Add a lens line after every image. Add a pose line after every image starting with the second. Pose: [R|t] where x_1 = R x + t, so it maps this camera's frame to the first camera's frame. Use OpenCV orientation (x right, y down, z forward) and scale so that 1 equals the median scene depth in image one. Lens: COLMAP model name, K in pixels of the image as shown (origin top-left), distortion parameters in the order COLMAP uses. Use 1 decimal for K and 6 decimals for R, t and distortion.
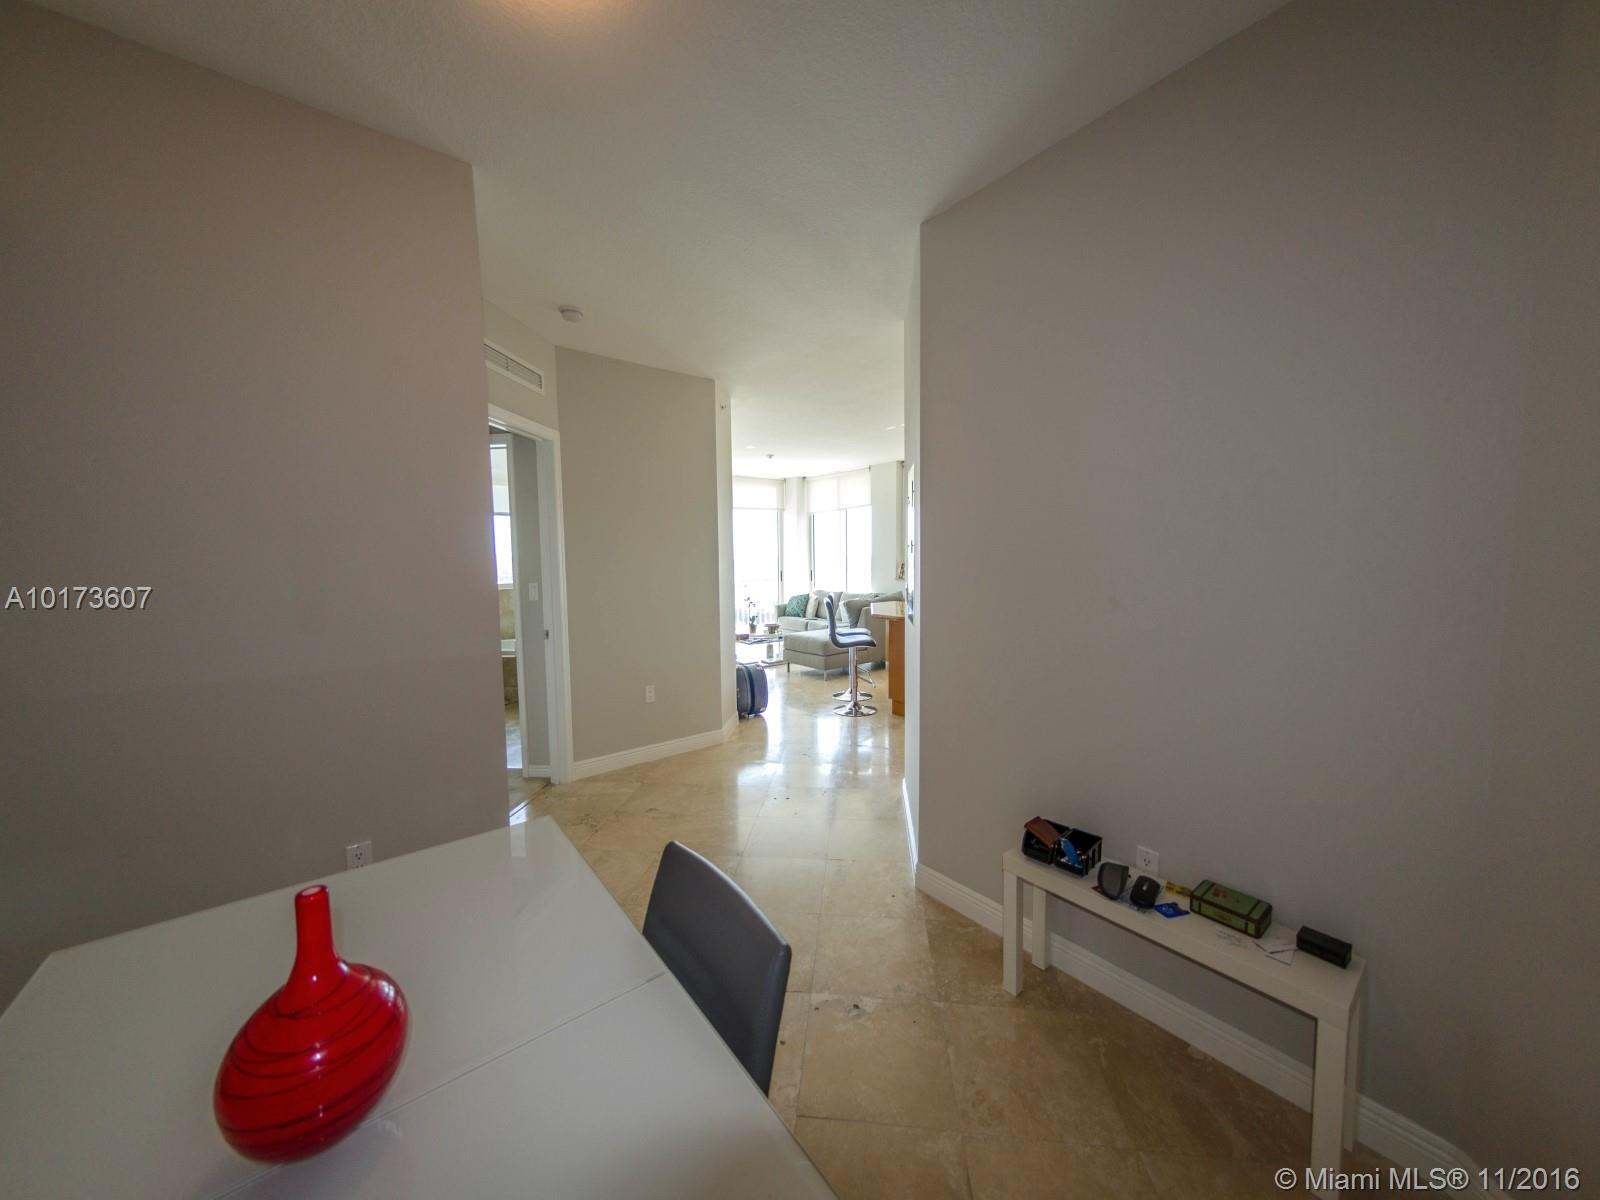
lens RADIAL K [[590.6, 0, 800.0], [0, 590.6, 600.0], [0, 0, 1]] dist [0.001902, 0.000013]
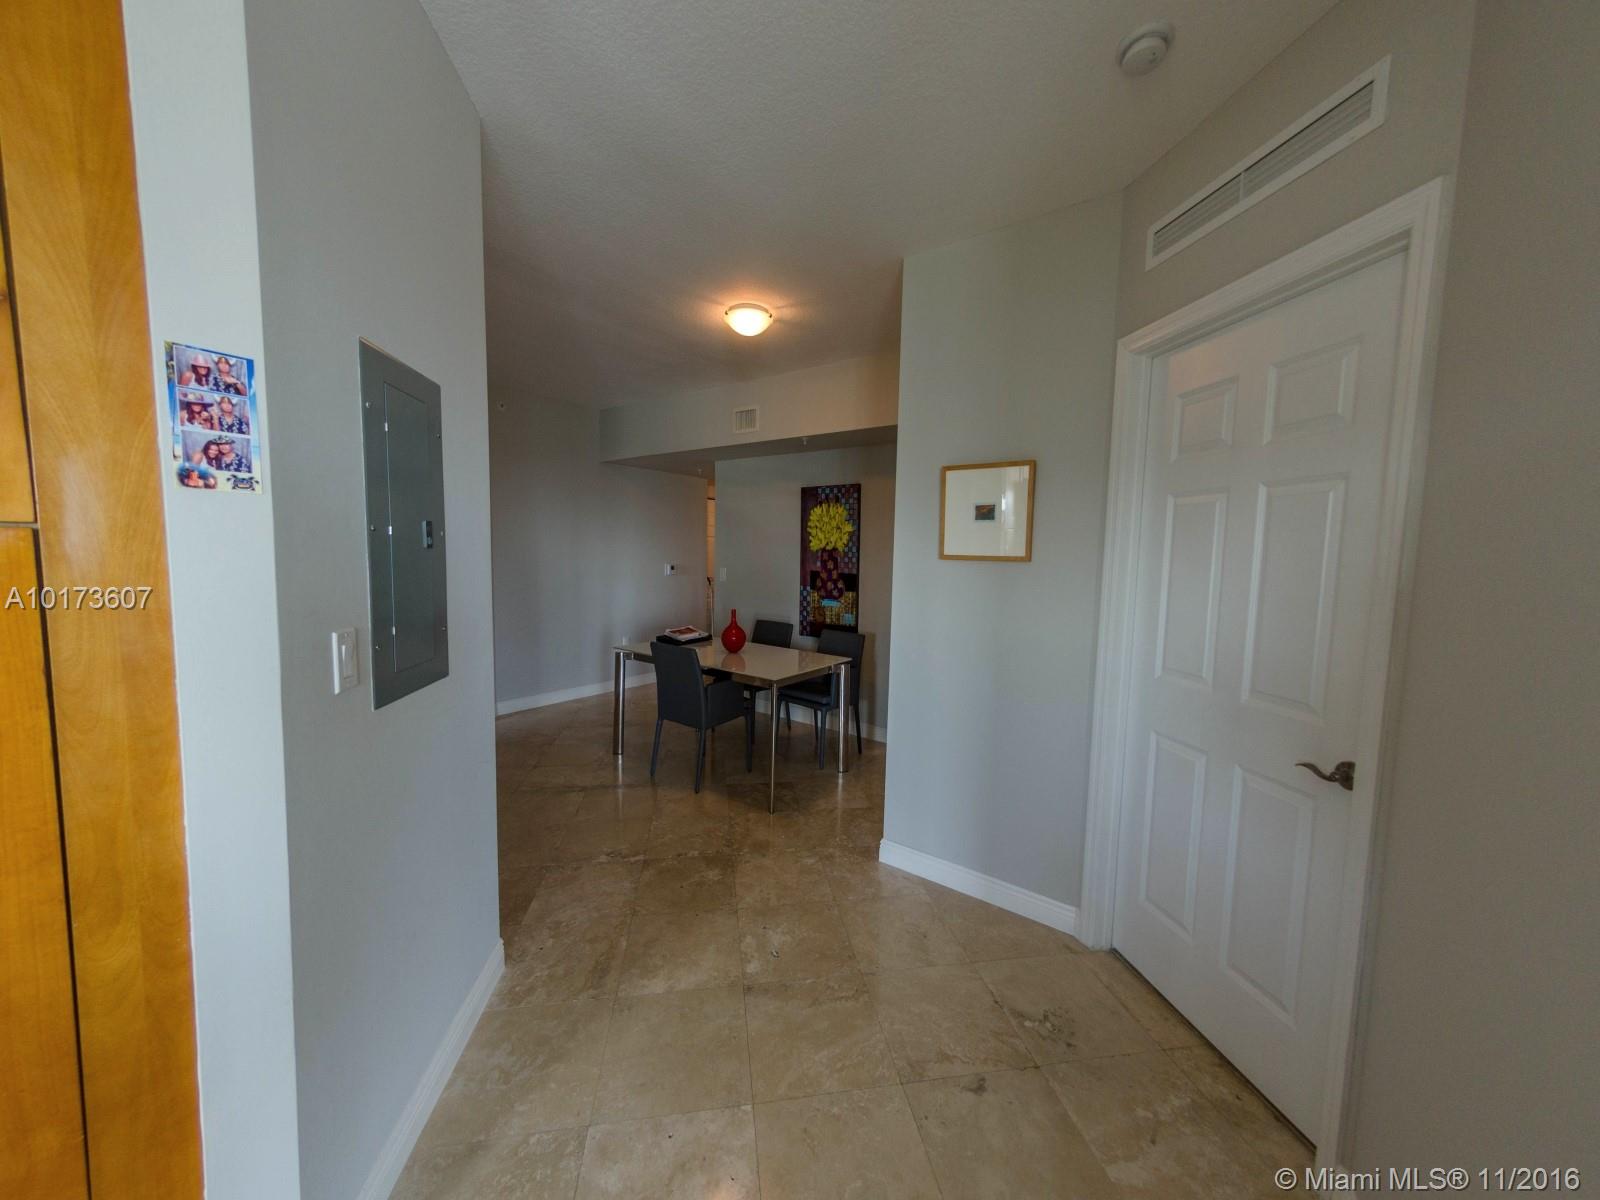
lens RADIAL K [[590.6, 0, 800.0], [0, 590.6, 600.0], [0, 0, 1]] dist [0.001902, 0.000013]
pose [[-0.966501, 0.004561, -0.256624, 0.005490], [-0.036113, 0.987479, 0.153559, -0.056404], [0.254111, 0.157682, -0.954235, 0.739533]]
